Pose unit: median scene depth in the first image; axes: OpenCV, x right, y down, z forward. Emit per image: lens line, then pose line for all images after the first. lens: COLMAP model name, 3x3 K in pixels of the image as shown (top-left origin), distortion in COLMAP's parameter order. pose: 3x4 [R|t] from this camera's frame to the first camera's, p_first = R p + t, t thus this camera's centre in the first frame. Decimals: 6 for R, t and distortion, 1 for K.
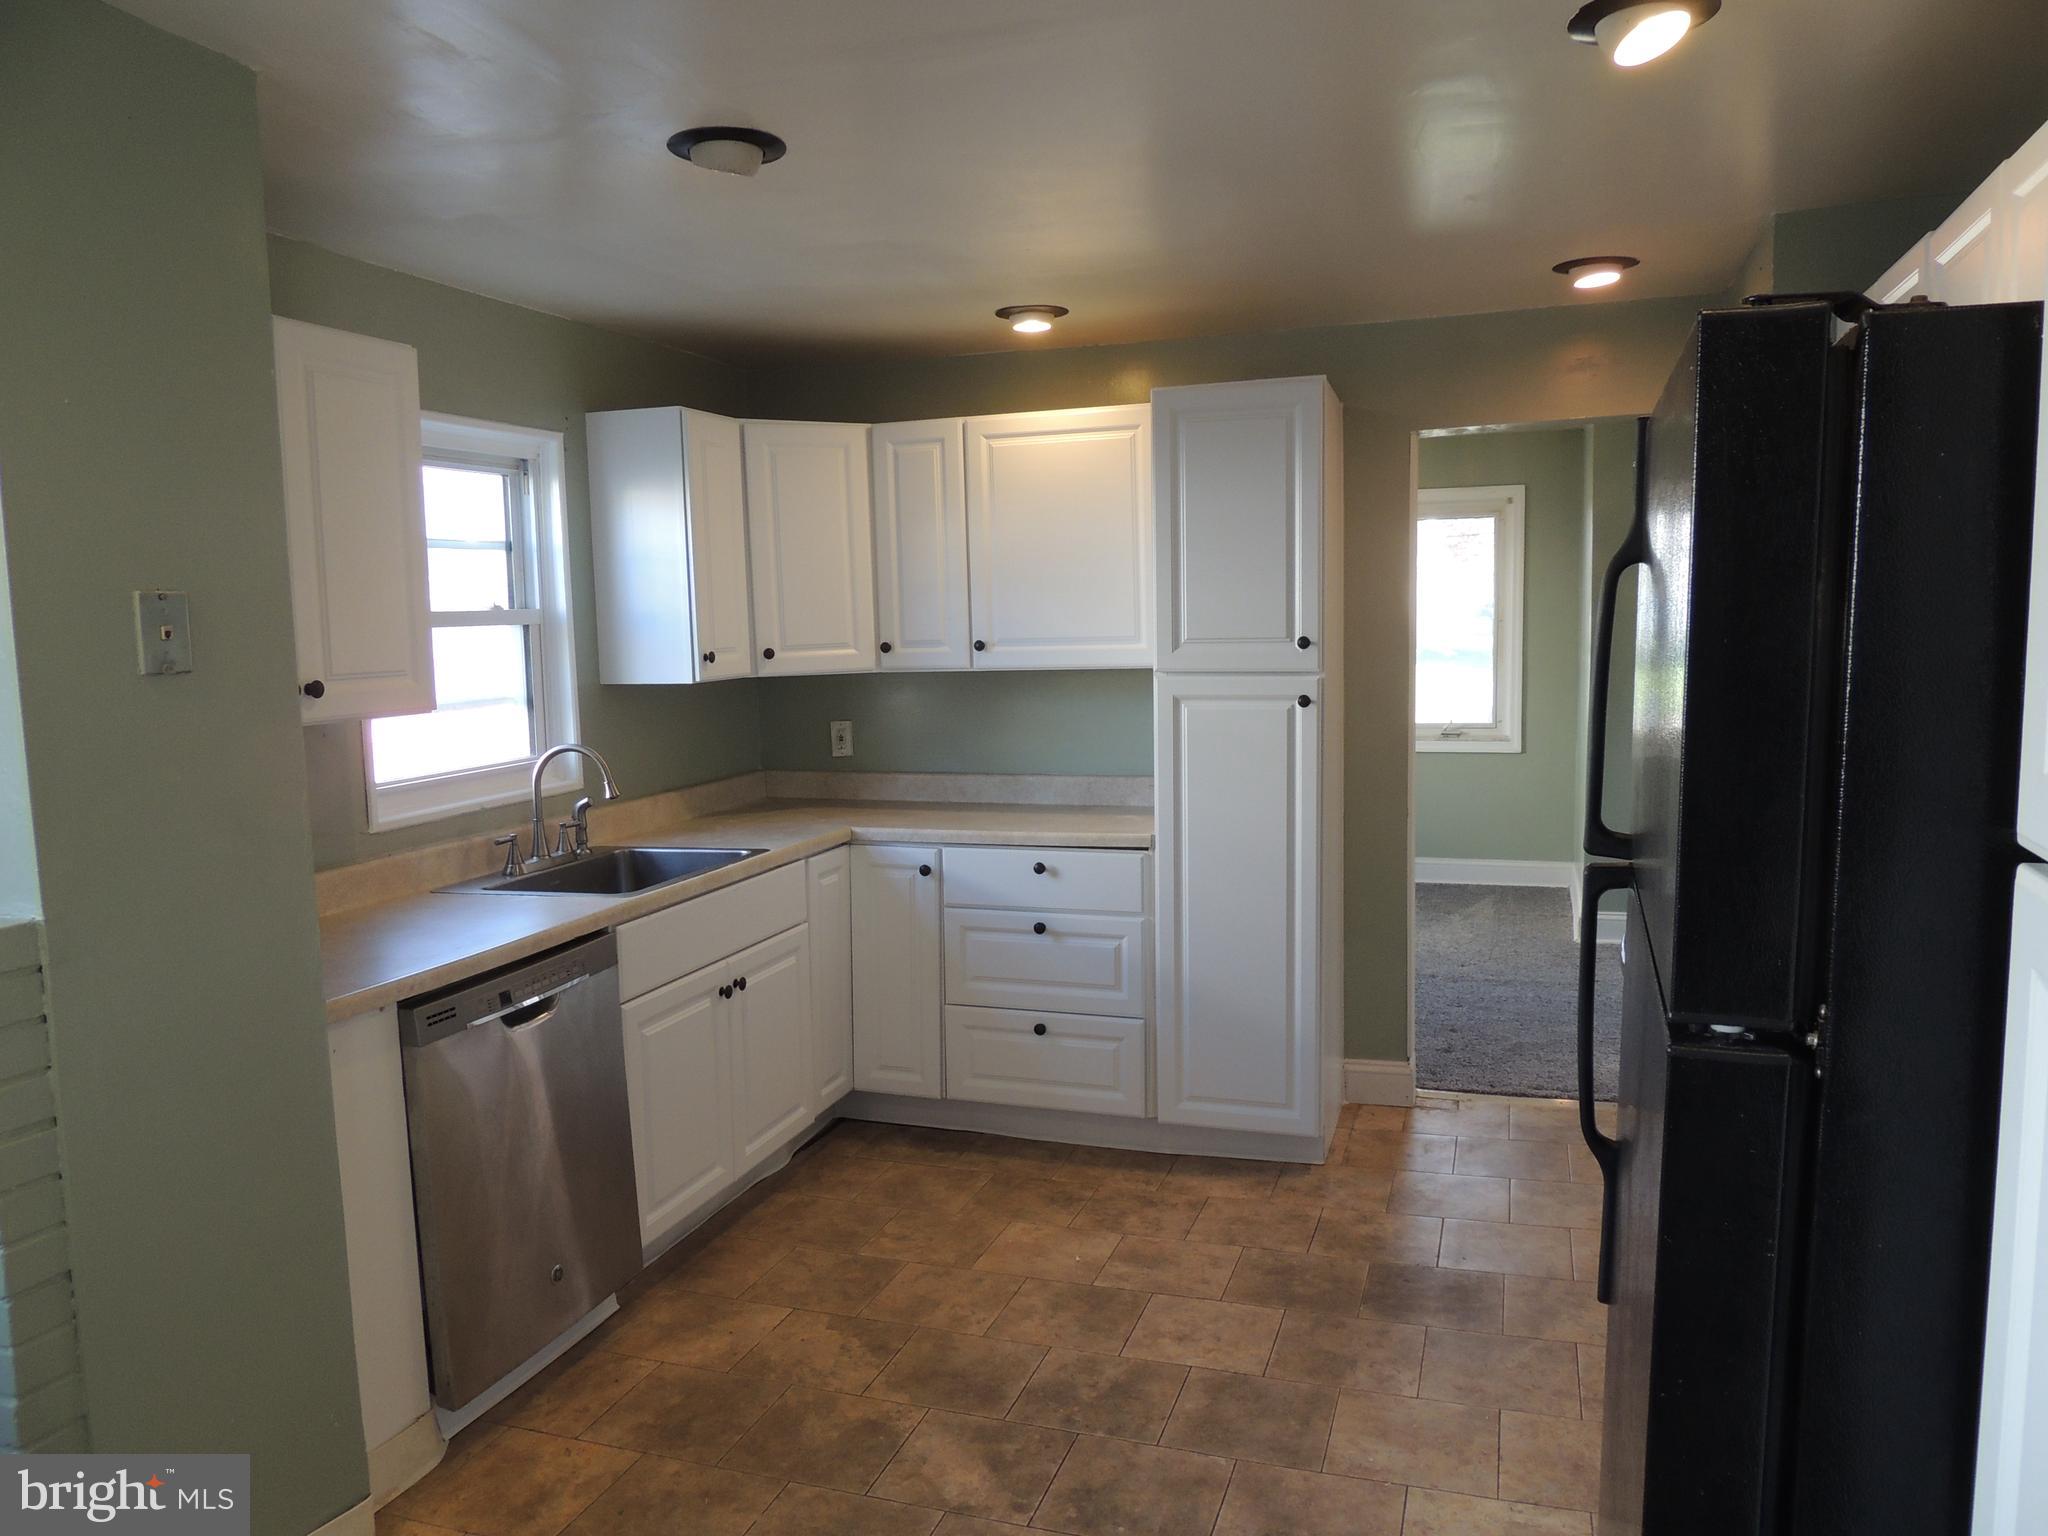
lens RADIAL K [[1454.8, 0, 1031.7], [0, 1454.8, 774.5], [0, 0, 1]] dist [-0.021467, 0.000100]
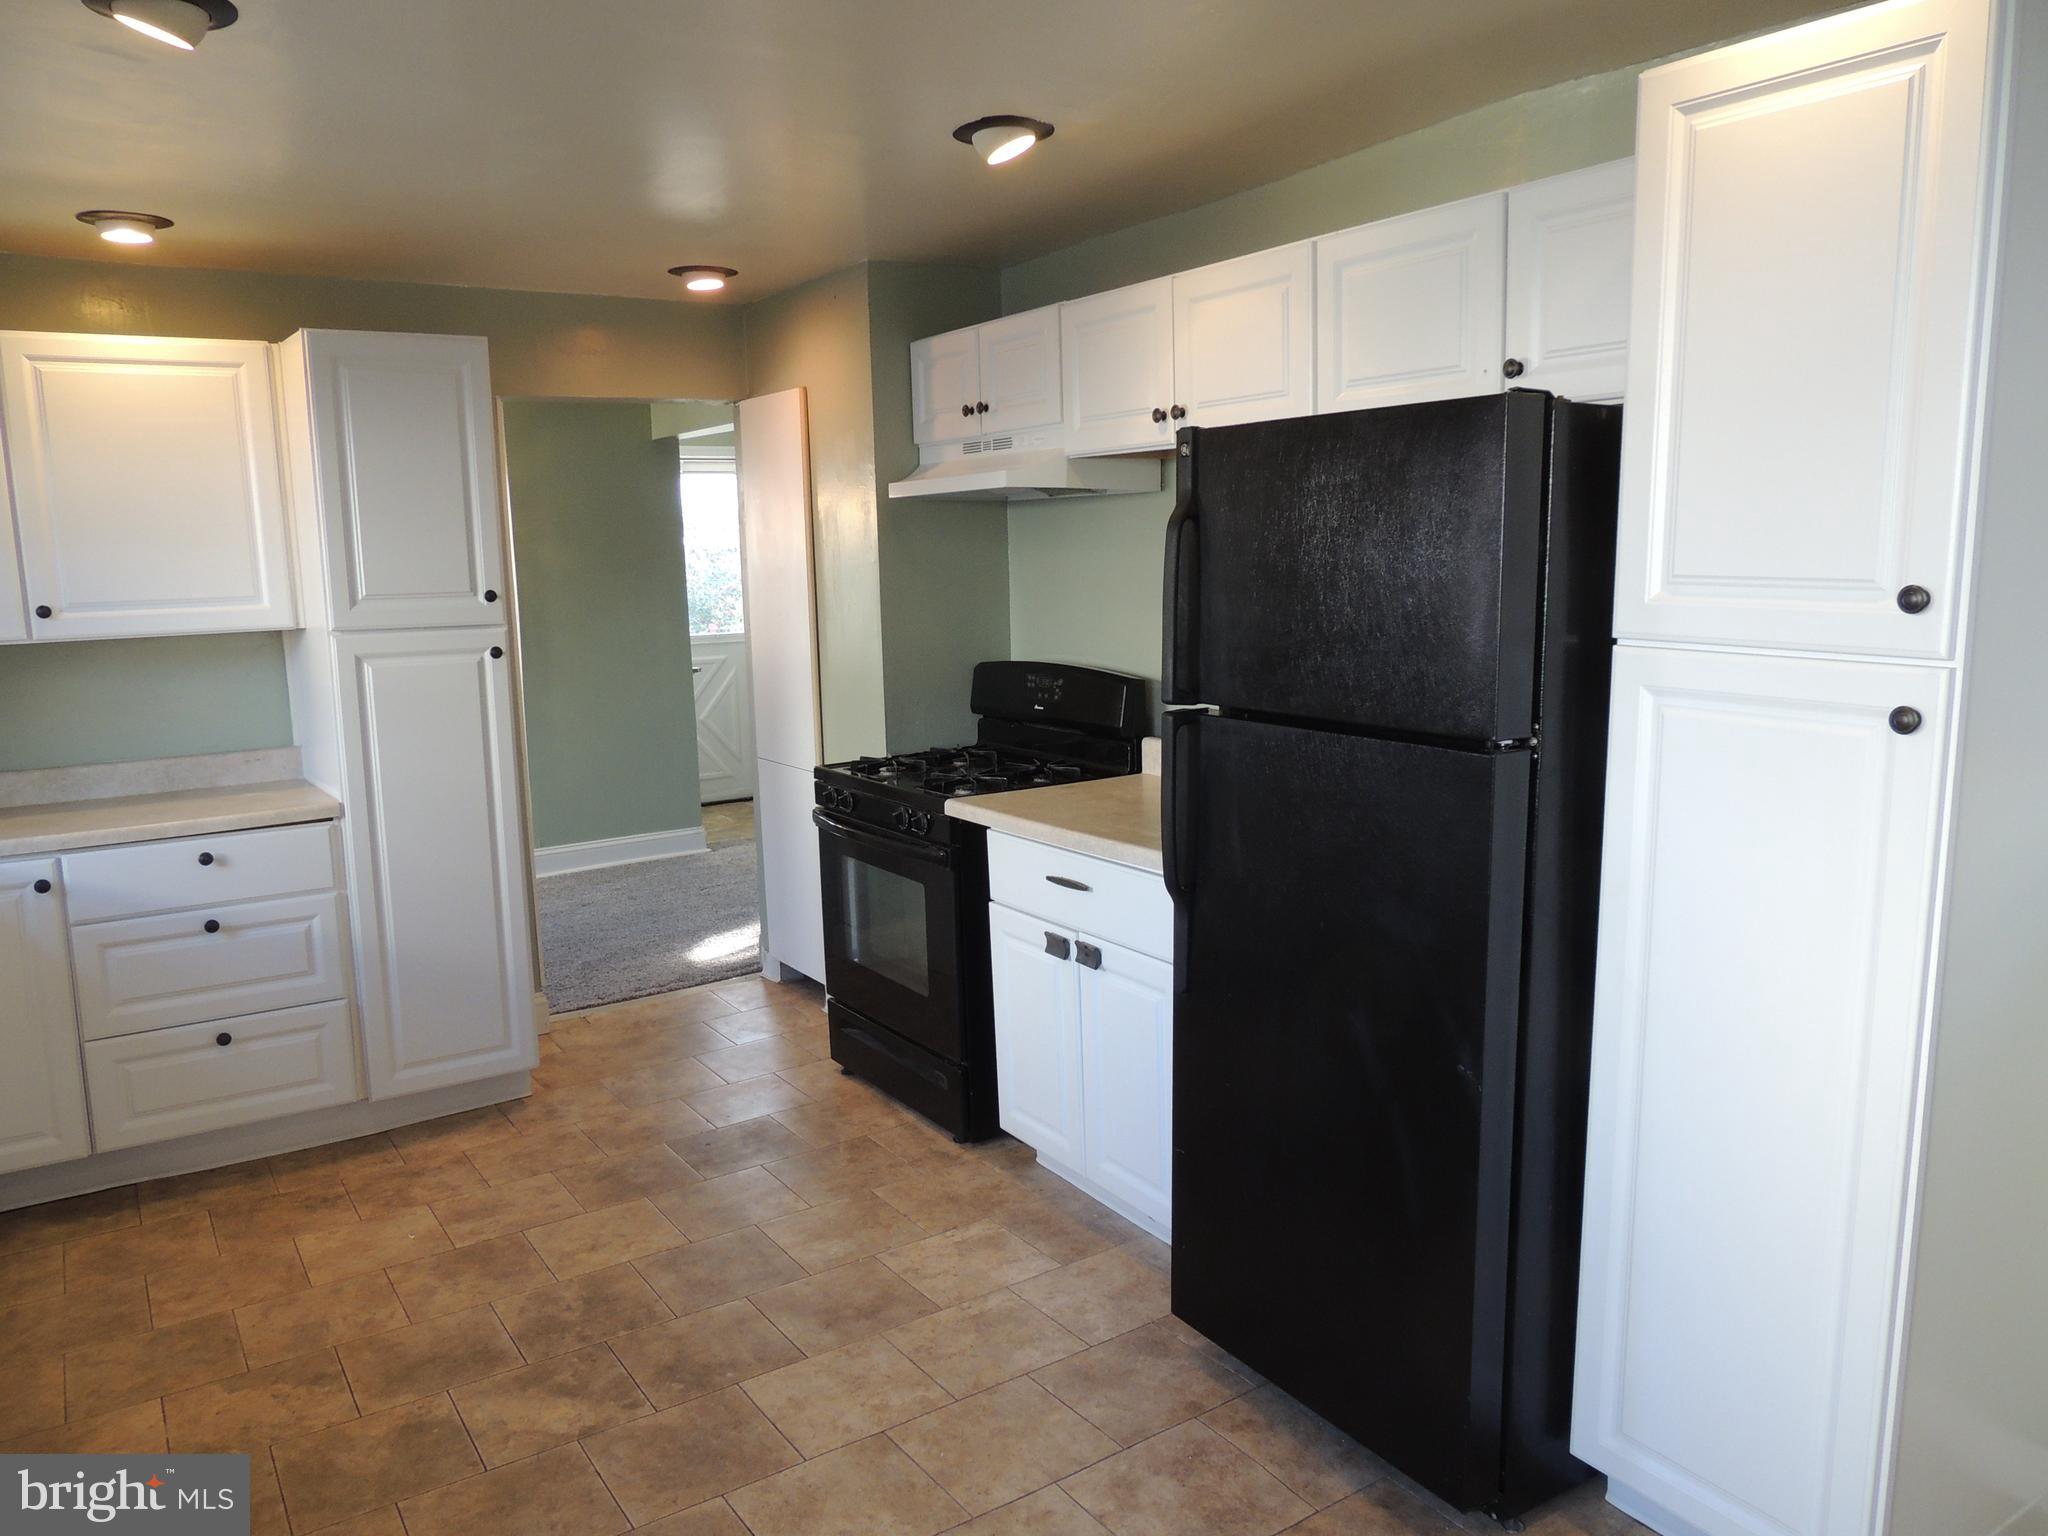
lens RADIAL K [[1454.8, 0, 1031.7], [0, 1454.8, 774.5], [0, 0, 1]] dist [-0.021467, 0.000100]
pose [[0.607554, -0.113168, 0.786175, -0.379528], [0.097847, 0.992922, 0.067313, 0.003451], [-0.788229, 0.036029, 0.614327, 0.063442]]
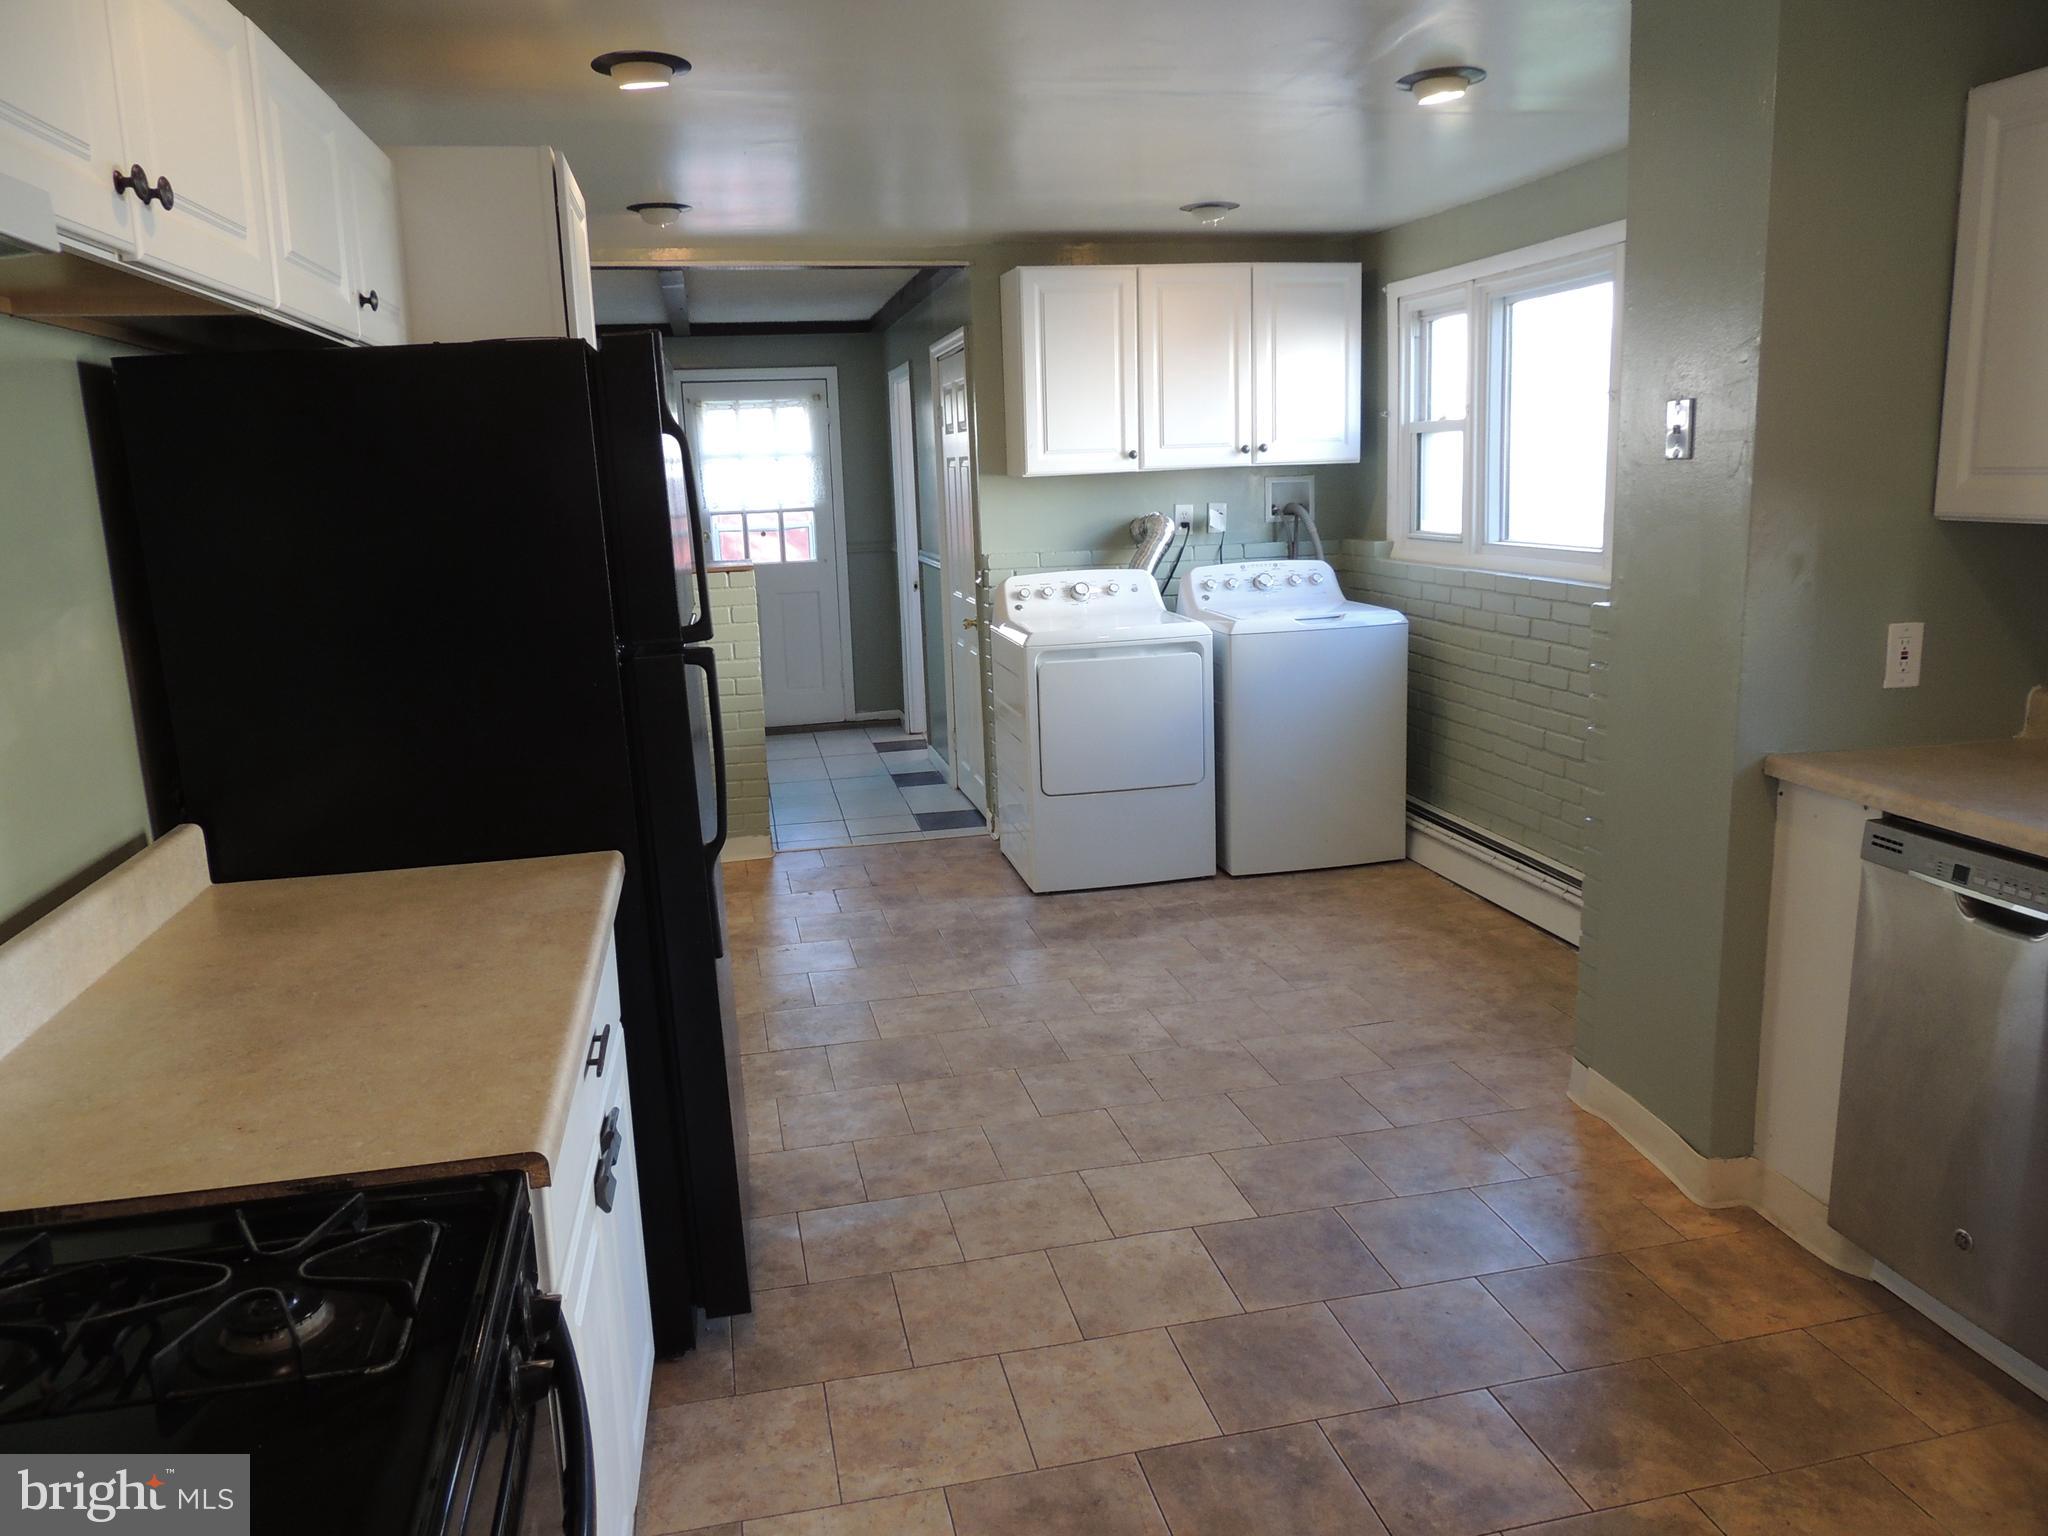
lens RADIAL K [[1454.8, 0, 1031.7], [0, 1454.8, 774.5], [0, 0, 1]] dist [-0.021467, 0.000100]
pose [[-0.852780, 0.156475, -0.498280, 0.340764], [-0.006440, 0.950841, 0.309614, -0.105106], [0.522231, 0.267241, -0.809850, 0.946087]]
